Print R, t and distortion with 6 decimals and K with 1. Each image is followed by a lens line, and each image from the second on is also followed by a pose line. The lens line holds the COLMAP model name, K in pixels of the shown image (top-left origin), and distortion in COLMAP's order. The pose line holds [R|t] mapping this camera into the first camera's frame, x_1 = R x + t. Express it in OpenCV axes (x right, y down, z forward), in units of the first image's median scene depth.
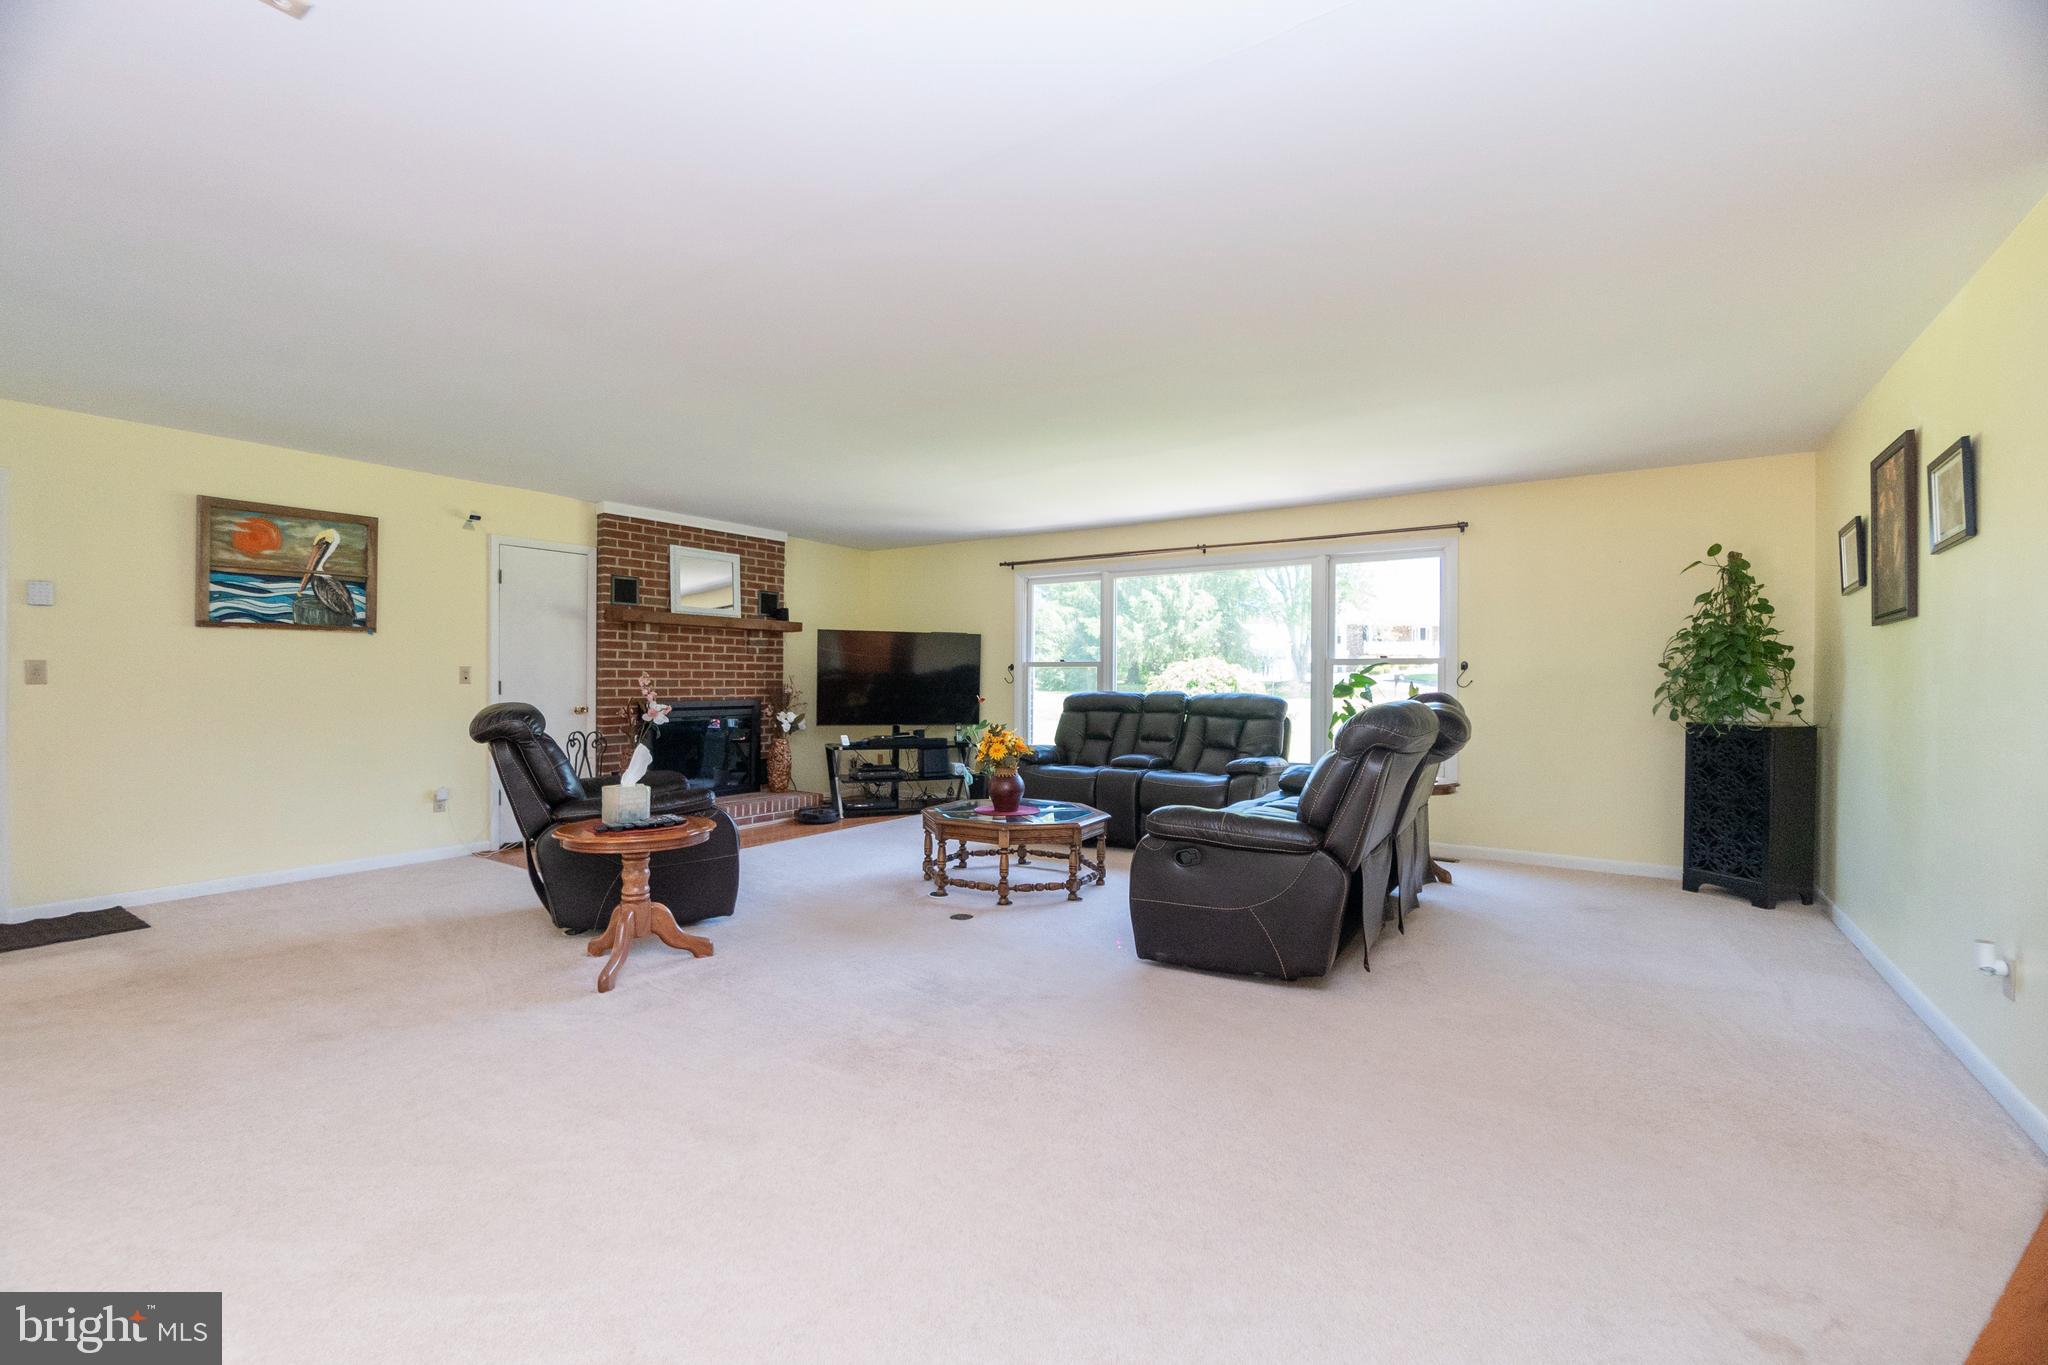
lens RADIAL K [[886.3, 0, 1021.3], [0, 886.3, 675.0], [0, 0, 1]] dist [-0.001202, 0.000073]
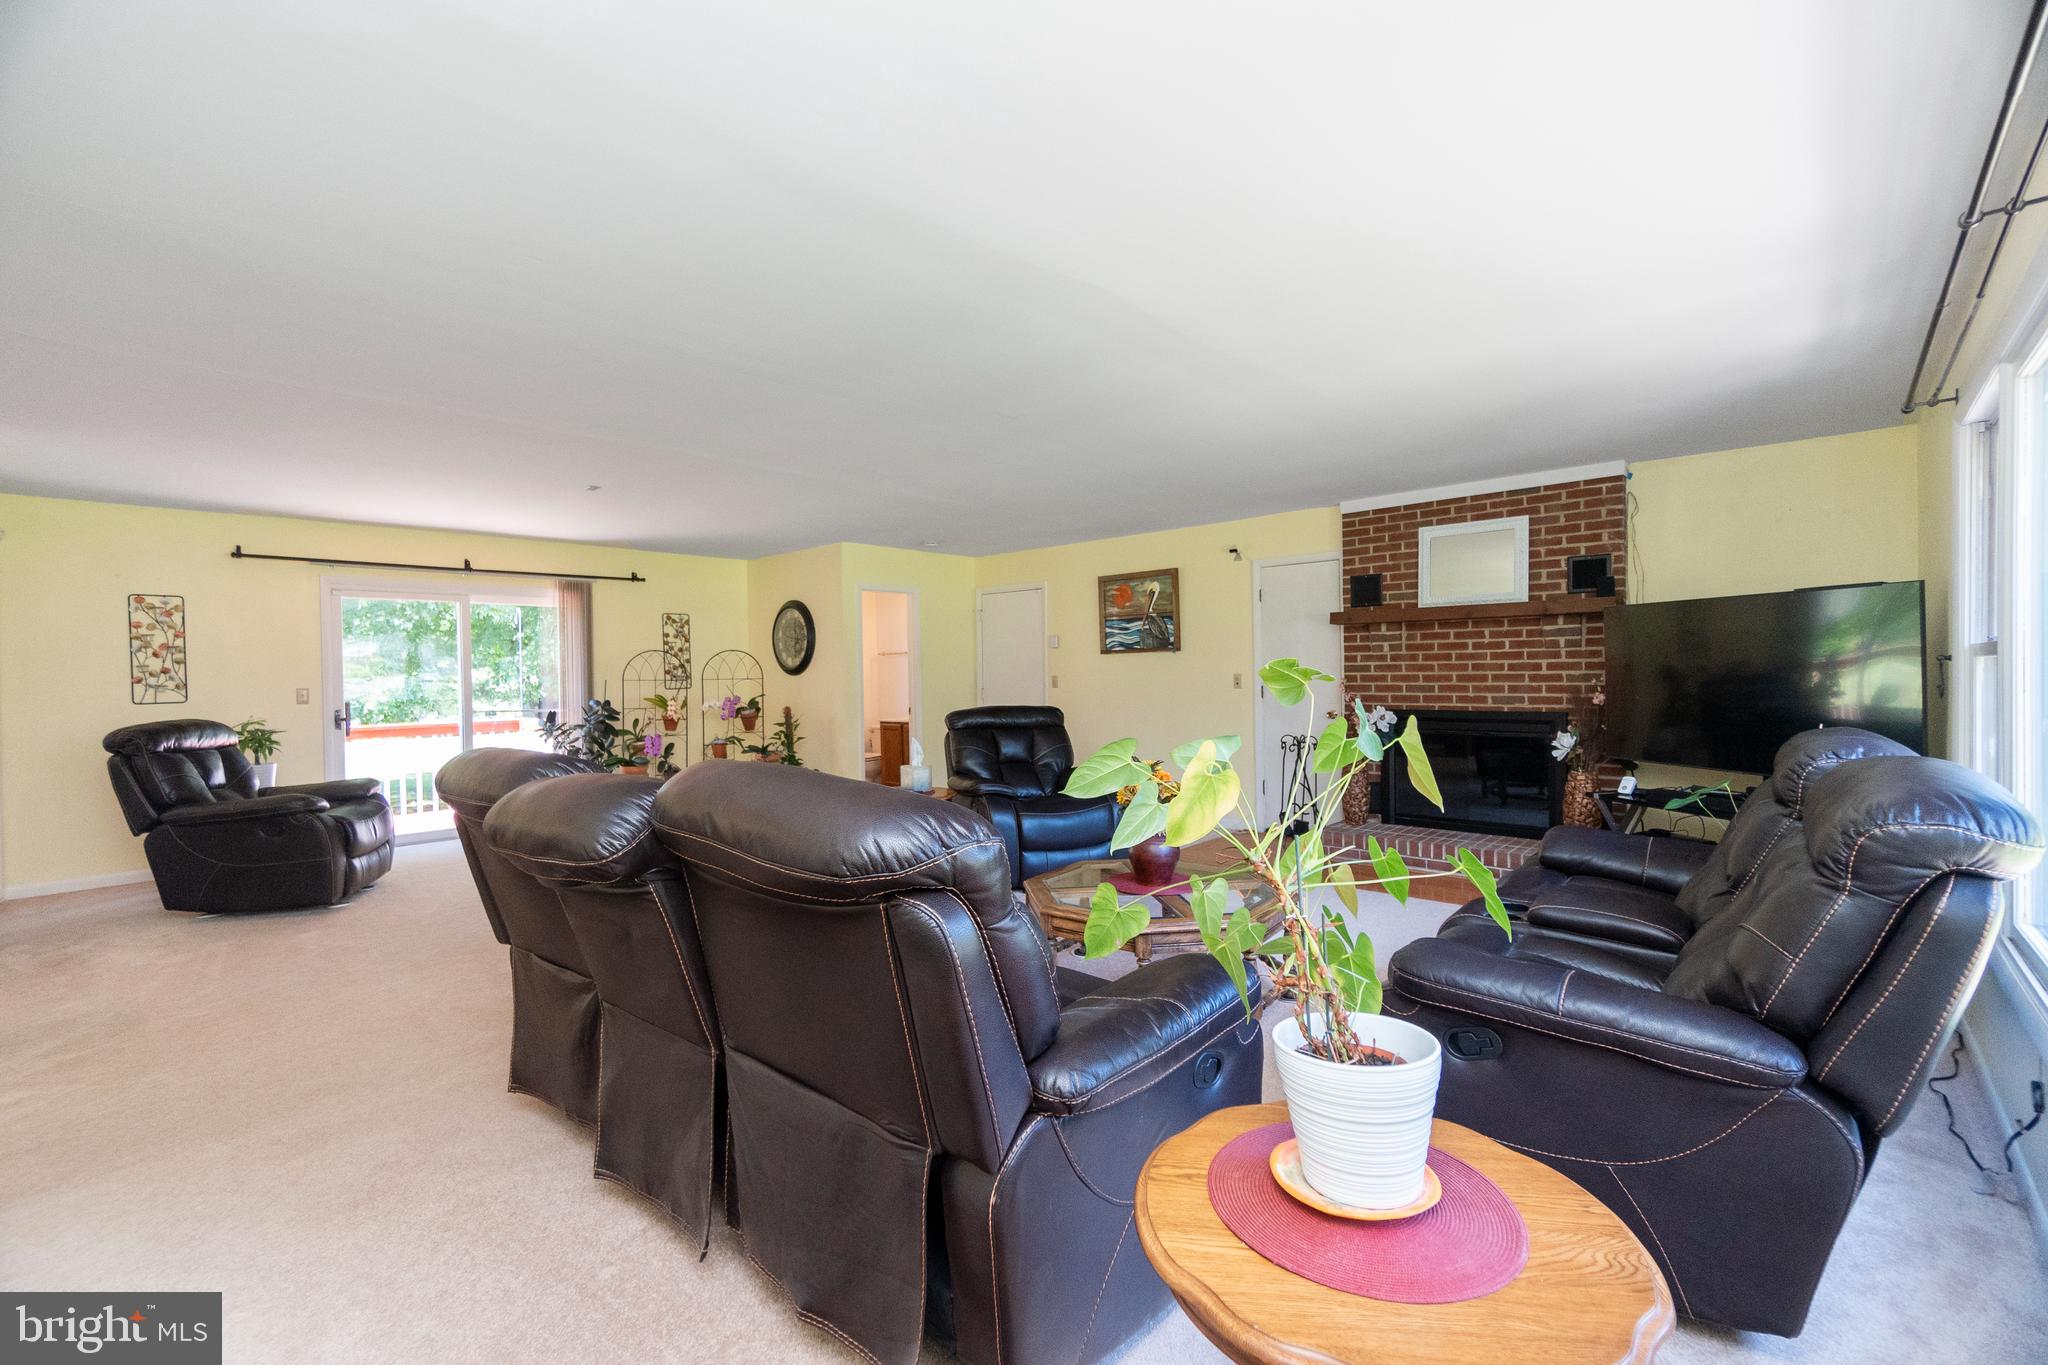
lens RADIAL K [[886.3, 0, 1021.0], [0, 886.3, 691.1], [0, 0, 1]] dist [-0.001202, 0.000073]
pose [[-0.165332, -0.003145, -0.986233, 0.524563], [-0.001219, 0.999995, -0.002984, 0.014831], [0.986237, 0.000709, -0.165335, 0.772370]]
